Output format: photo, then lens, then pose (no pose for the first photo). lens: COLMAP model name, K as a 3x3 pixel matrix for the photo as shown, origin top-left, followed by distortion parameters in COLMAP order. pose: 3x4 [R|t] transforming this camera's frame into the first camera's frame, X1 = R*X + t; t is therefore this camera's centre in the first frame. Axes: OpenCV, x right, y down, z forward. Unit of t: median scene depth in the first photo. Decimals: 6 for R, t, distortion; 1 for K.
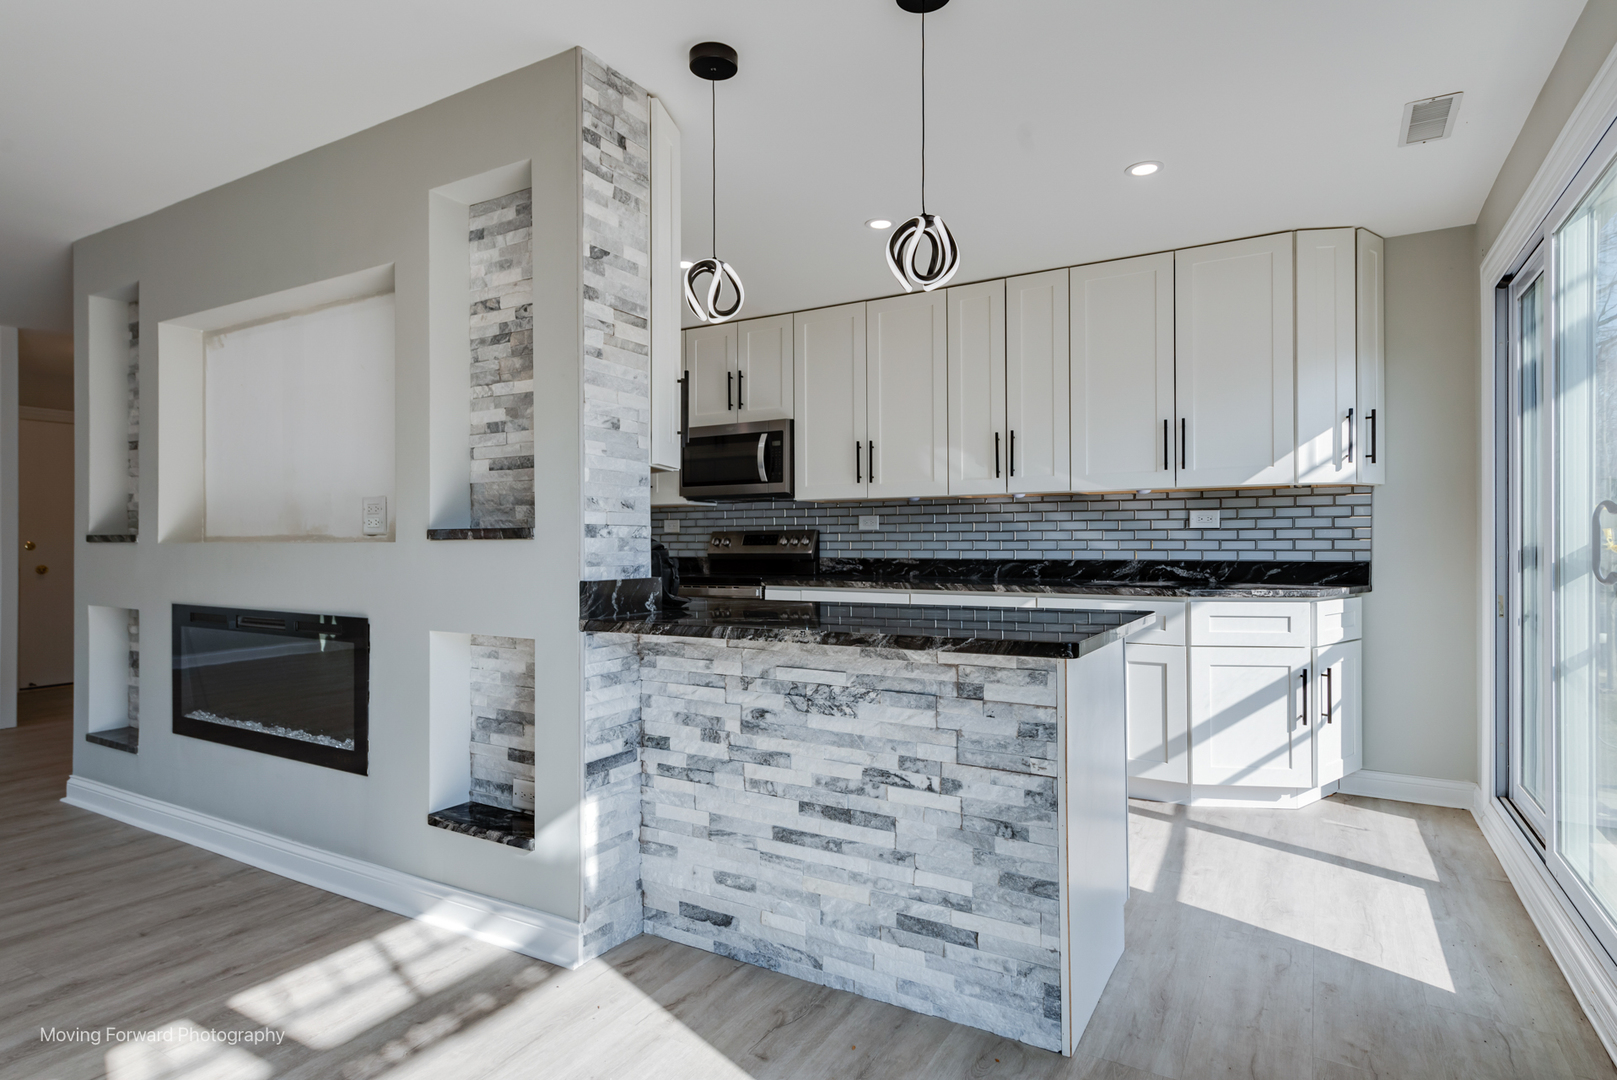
lens RADIAL K [[894.0, 0, 797.0], [0, 894.0, 539.3], [0, 0, 1]] dist [0.017539, -0.009343]
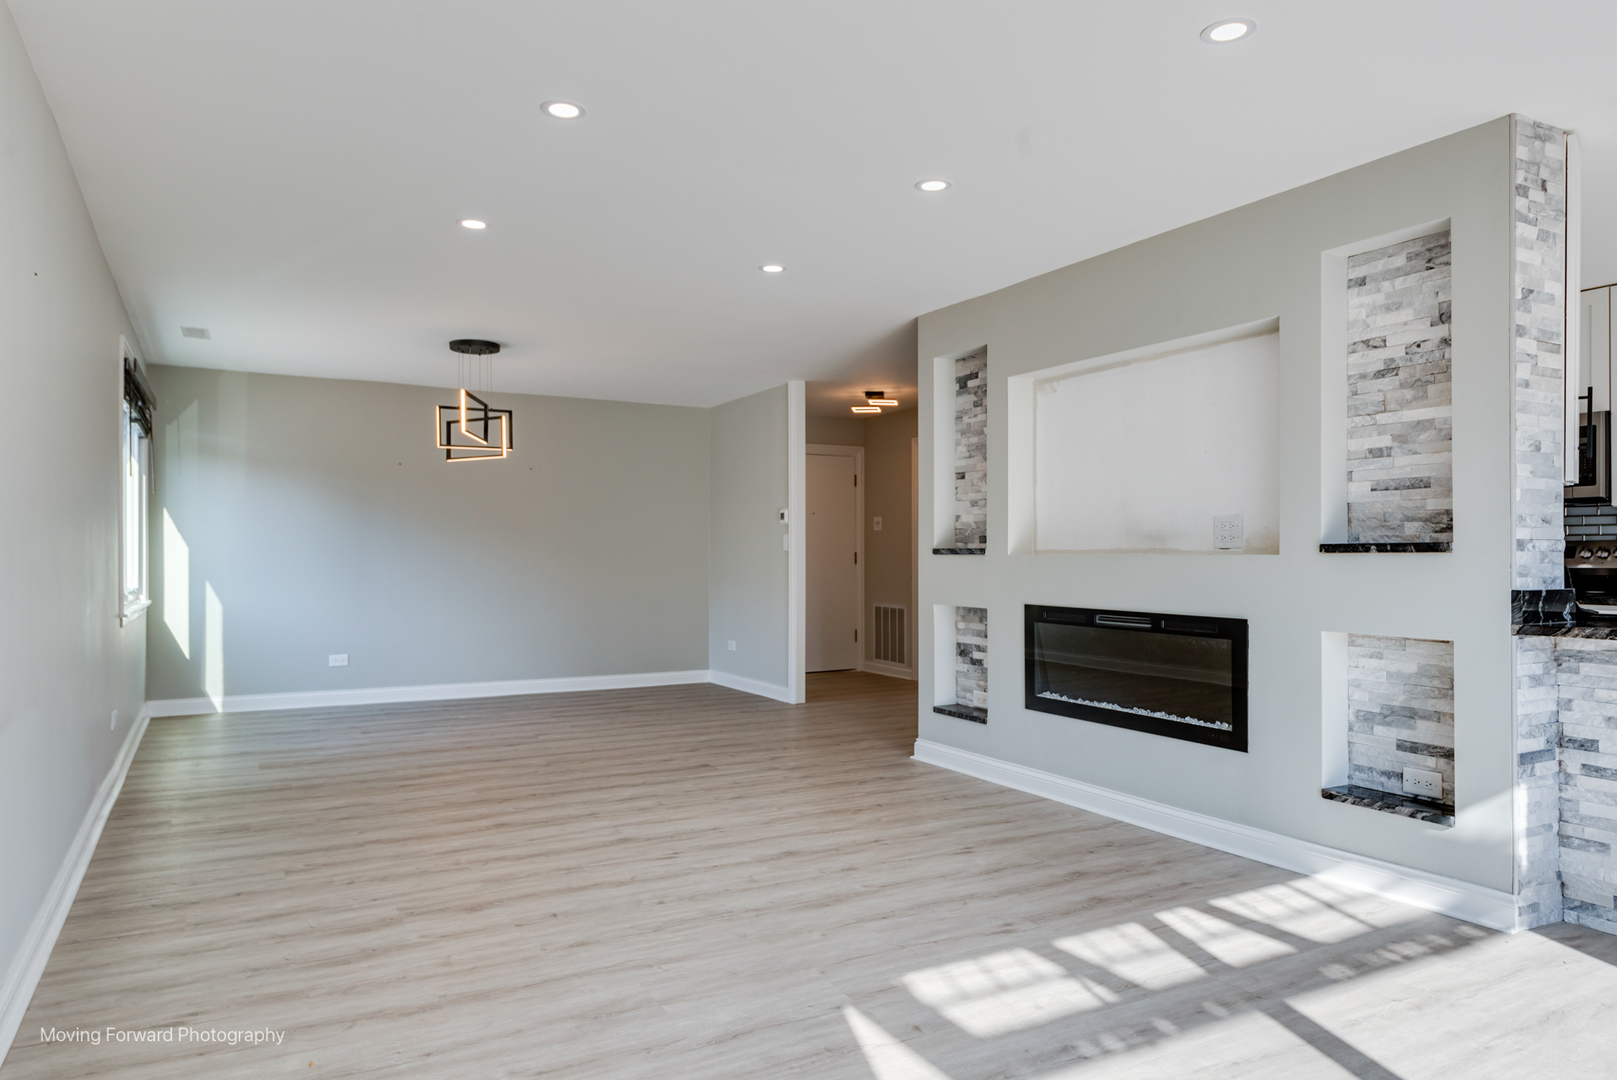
lens RADIAL K [[1056.2, 0, 781.7], [0, 1056.2, 551.1], [0, 0, 1]] dist [0.018987, -0.009138]
pose [[0.857676, -0.000311, -0.514190, -0.246627], [0.000667, 1.000000, 0.000508, -0.002310], [0.514189, -0.000779, 0.857676, -0.438923]]
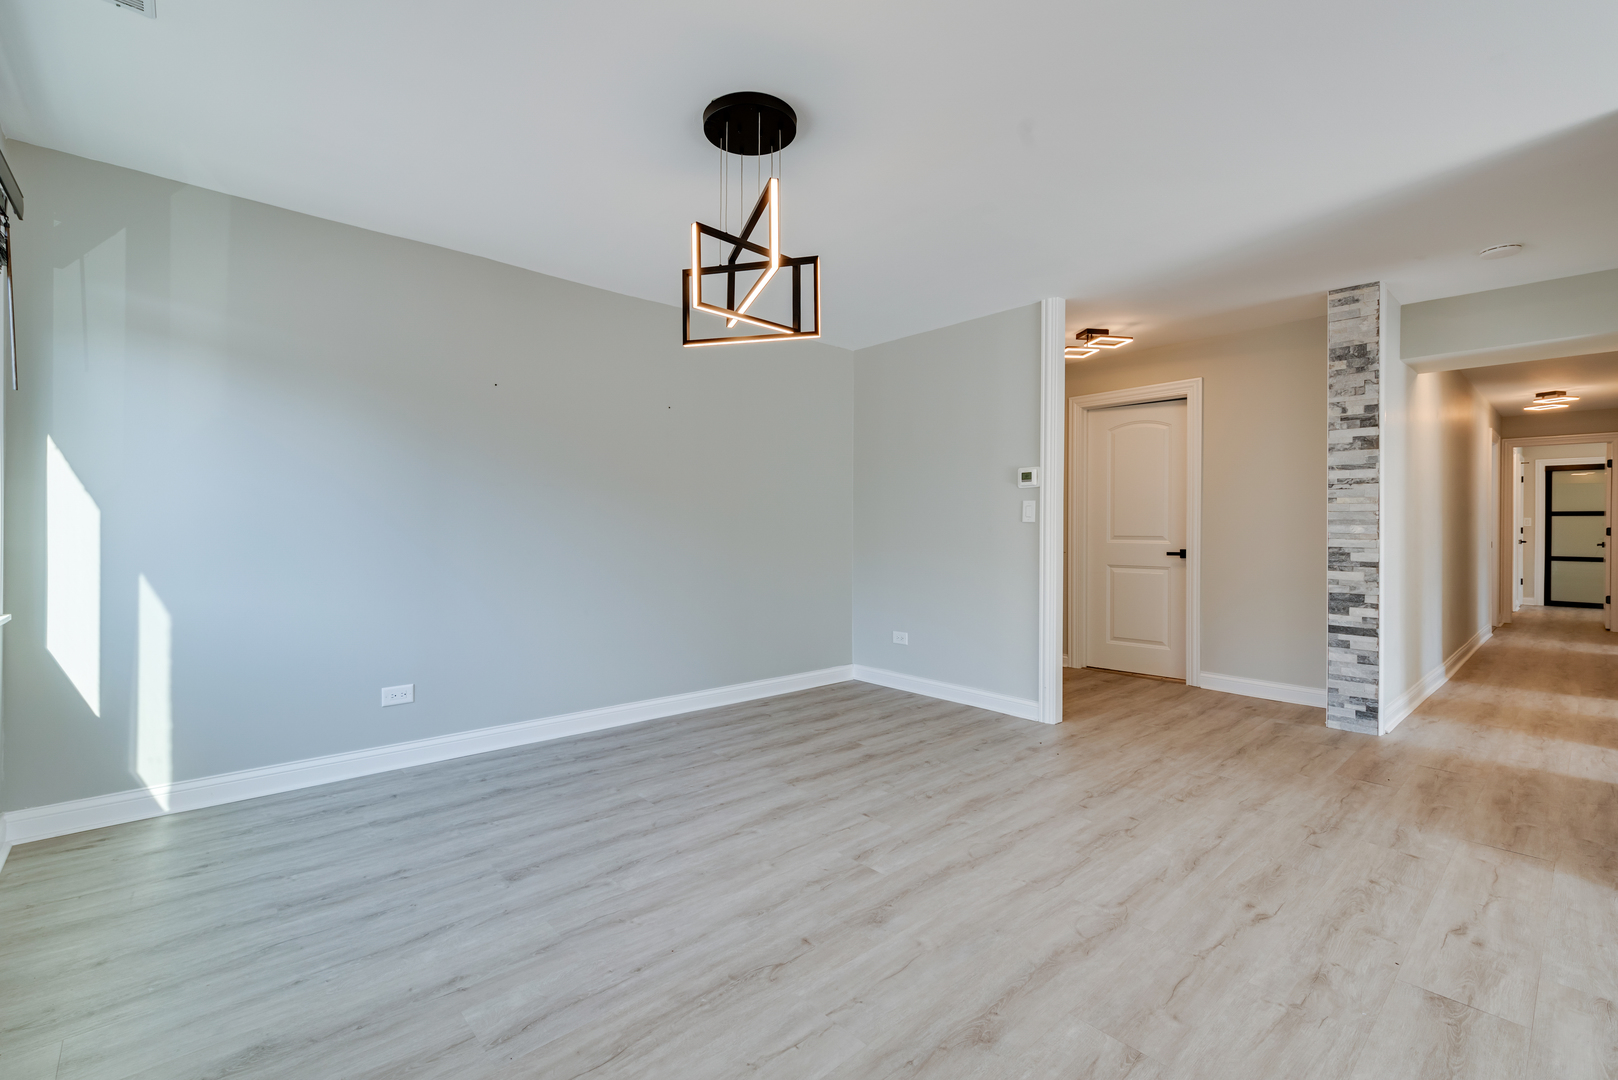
lens RADIAL K [[700.0, 0, 786.2], [0, 700.0, 522.1], [0, 0, 1]] dist [0.011977, -0.001896]
pose [[0.953515, 0.003911, -0.301322, -1.546889], [-0.005589, 0.999973, -0.004705, 0.006725], [0.301295, 0.006171, 0.953511, 0.345499]]
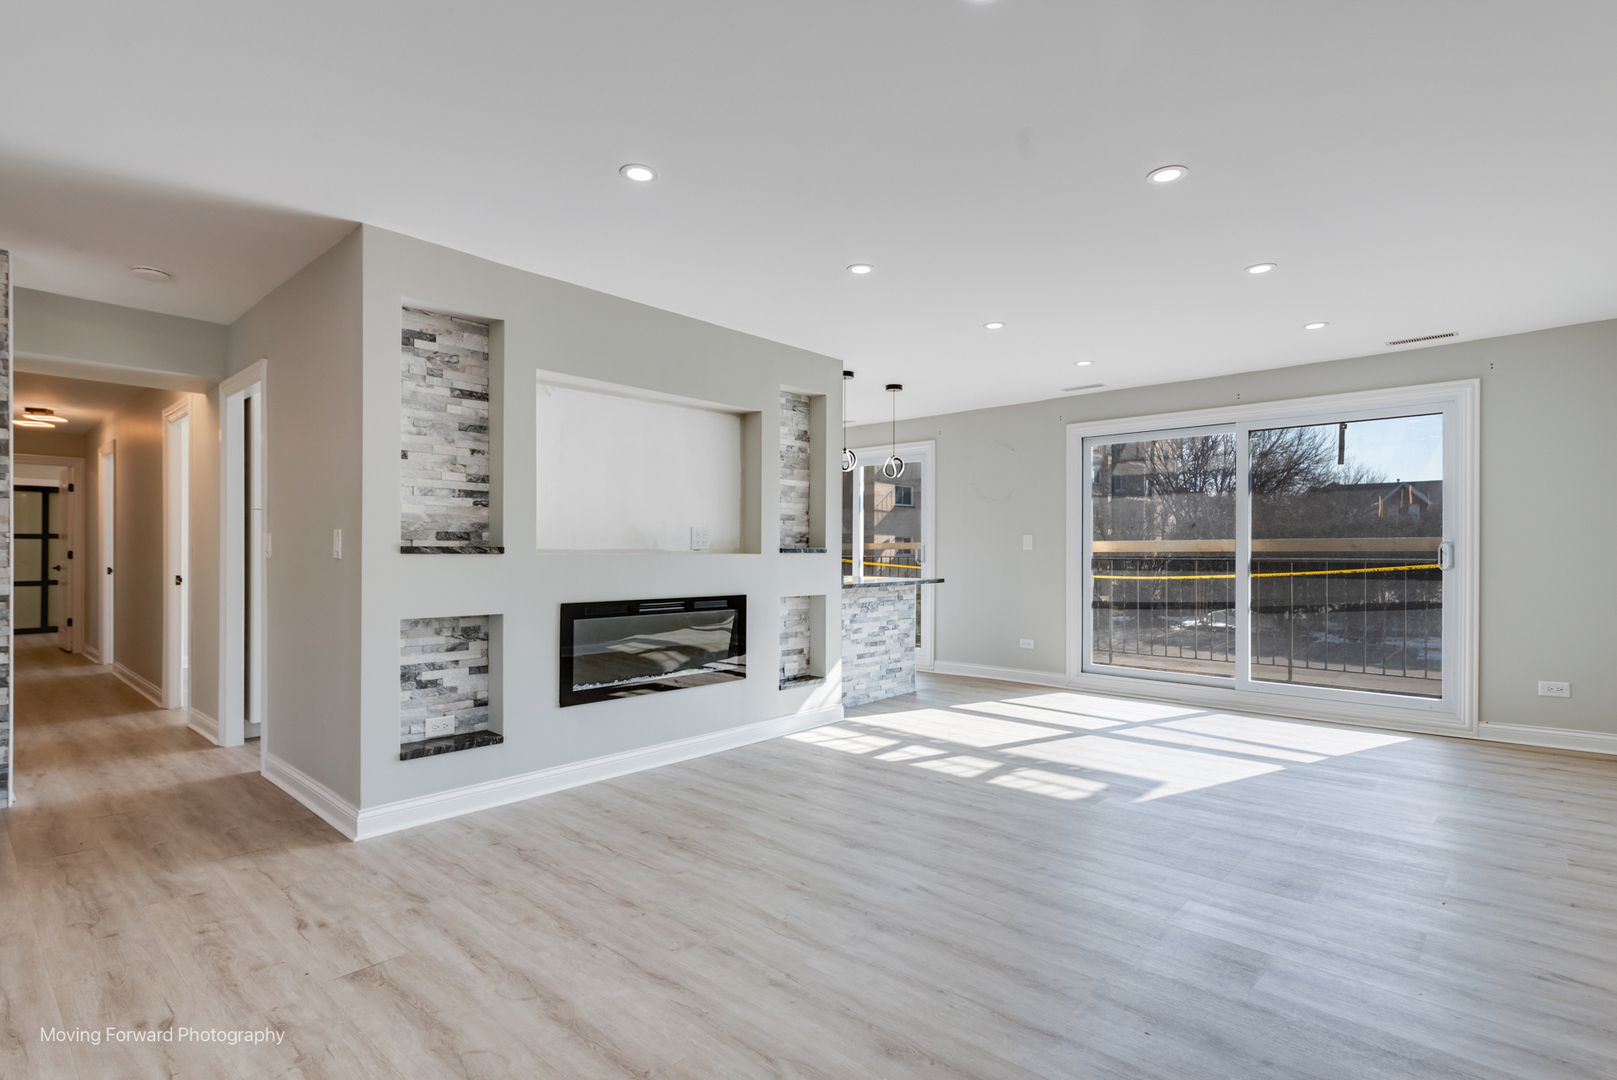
lens RADIAL K [[801.9, 0, 784.4], [0, 801.9, 552.7], [0, 0, 1]] dist [0.015808, -0.006113]
pose [[0.206562, 0.003793, 0.978426, -1.806423], [-0.003768, 0.999988, -0.003081, 0.004365], [-0.978426, -0.003050, 0.206574, 0.495628]]
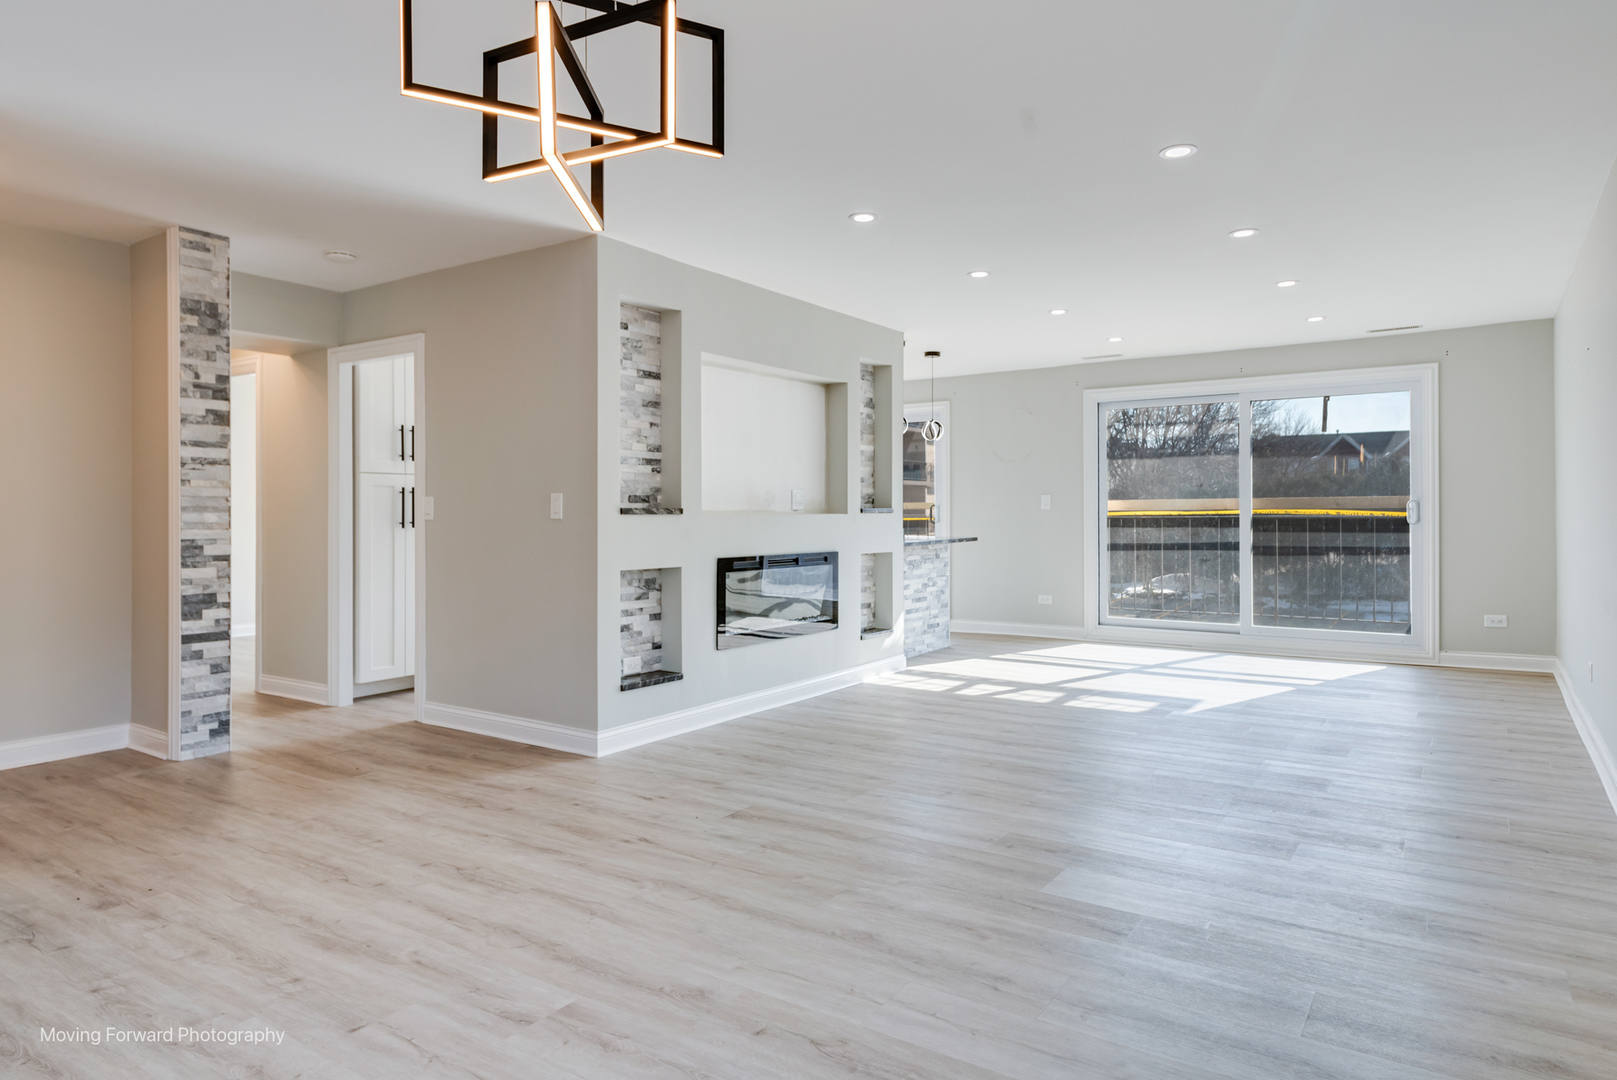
lens RADIAL K [[988.1, 0, 786.2], [0, 988.1, 513.6], [0, 0, 1]] dist [0.020162, -0.009778]
pose [[0.063108, 0.004399, 0.997997, -2.347872], [0.002600, 0.999986, -0.004573, 0.010357], [-0.998003, 0.002883, 0.063095, 0.839177]]
